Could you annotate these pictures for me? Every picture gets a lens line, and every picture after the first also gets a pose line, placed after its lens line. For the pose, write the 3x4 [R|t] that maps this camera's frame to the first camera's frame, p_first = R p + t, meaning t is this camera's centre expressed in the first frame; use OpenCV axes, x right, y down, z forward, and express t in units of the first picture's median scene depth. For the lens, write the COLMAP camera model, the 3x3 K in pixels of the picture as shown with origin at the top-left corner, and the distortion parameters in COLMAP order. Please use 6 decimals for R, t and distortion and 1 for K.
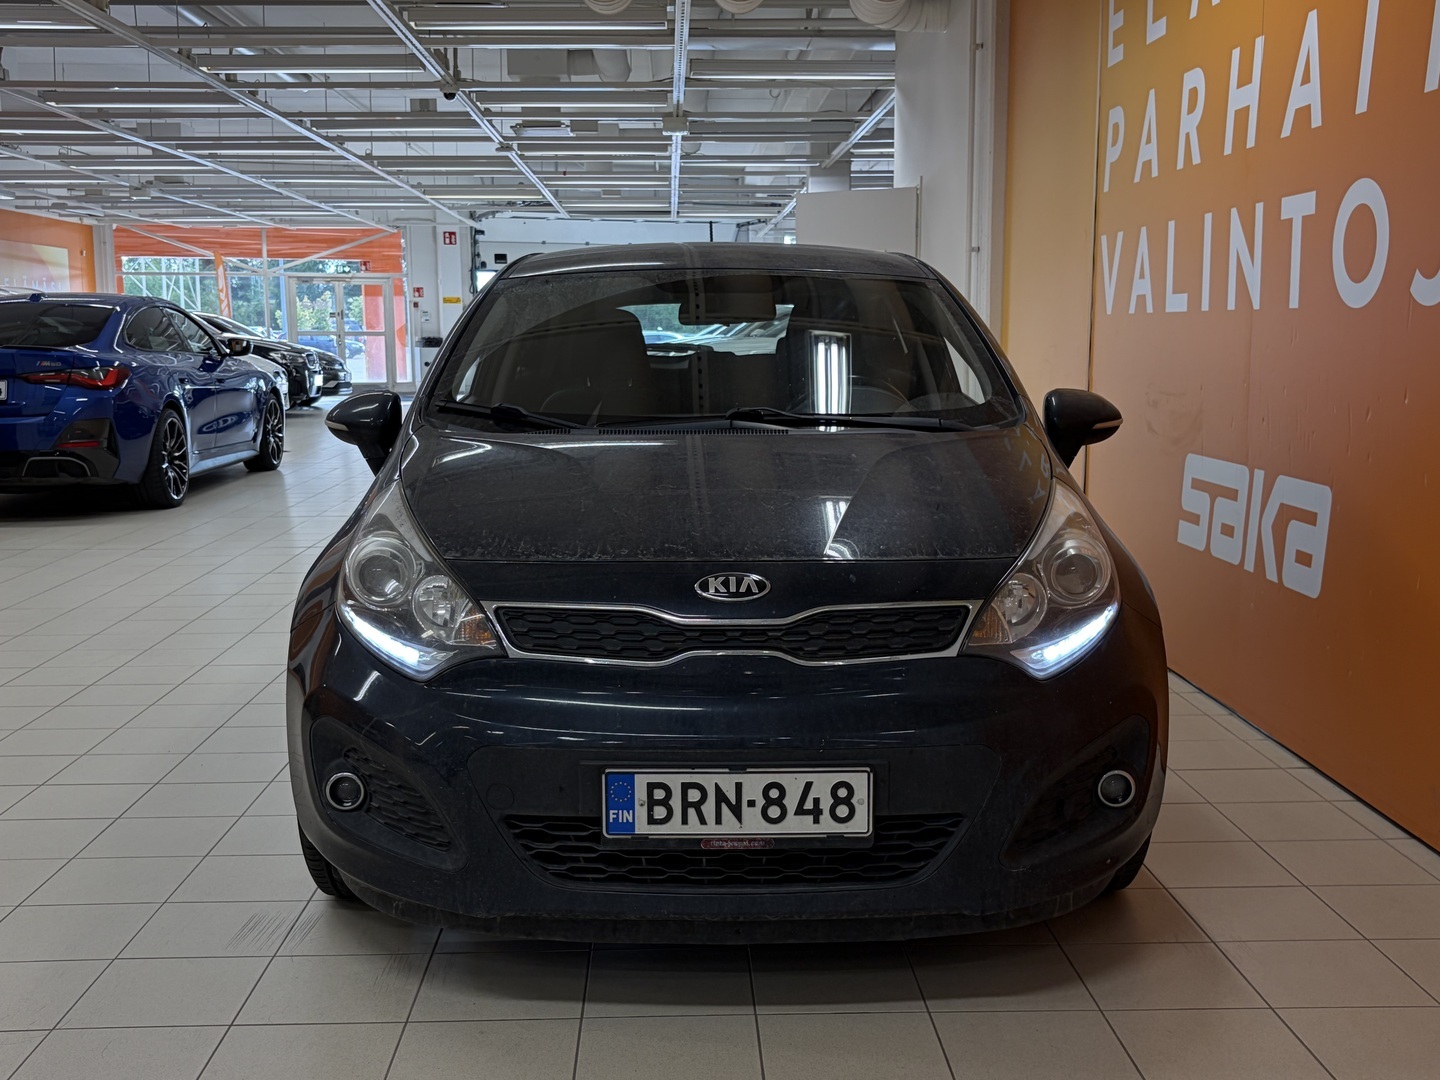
lens RADIAL K [[1578.3, 0, 720.0], [0, 1578.3, 540.0], [0, 0, 1]] dist [0.158513, -0.497208]
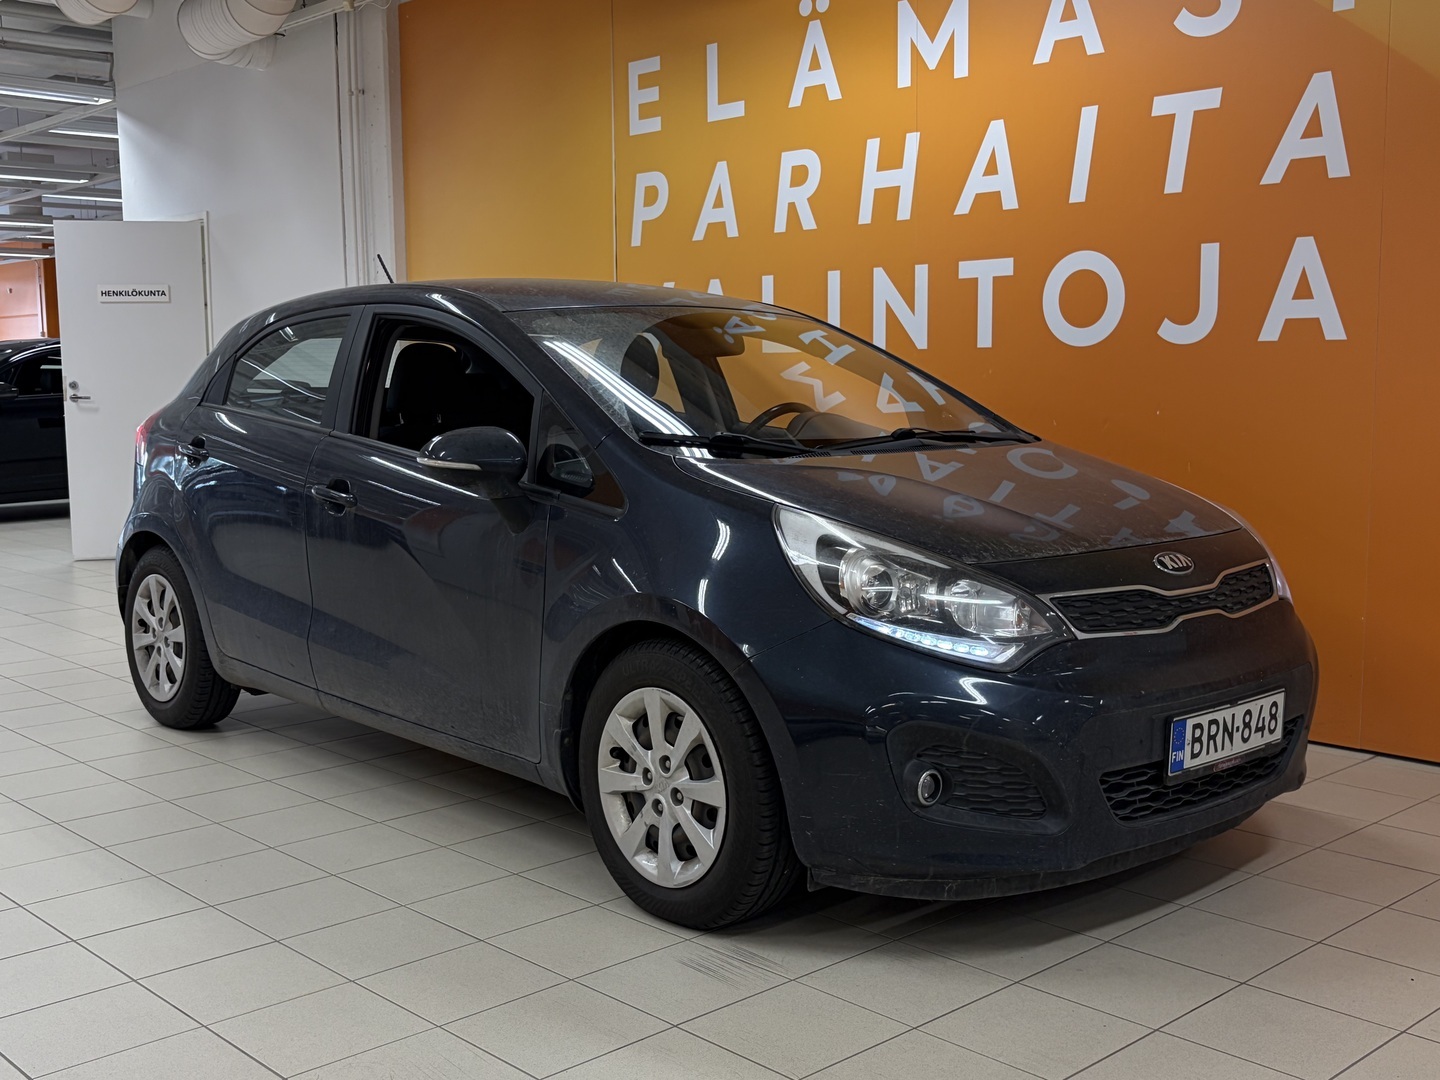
lens RADIAL K [[1578.3, 0, 720.0], [0, 1578.3, 540.0], [0, 0, 1]] dist [0.158513, -0.497208]
pose [[0.752043, -0.076558, 0.654653, -1.112656], [0.094199, 0.995520, 0.008208, -0.033701], [-0.652348, 0.055495, 0.755885, 0.295497]]
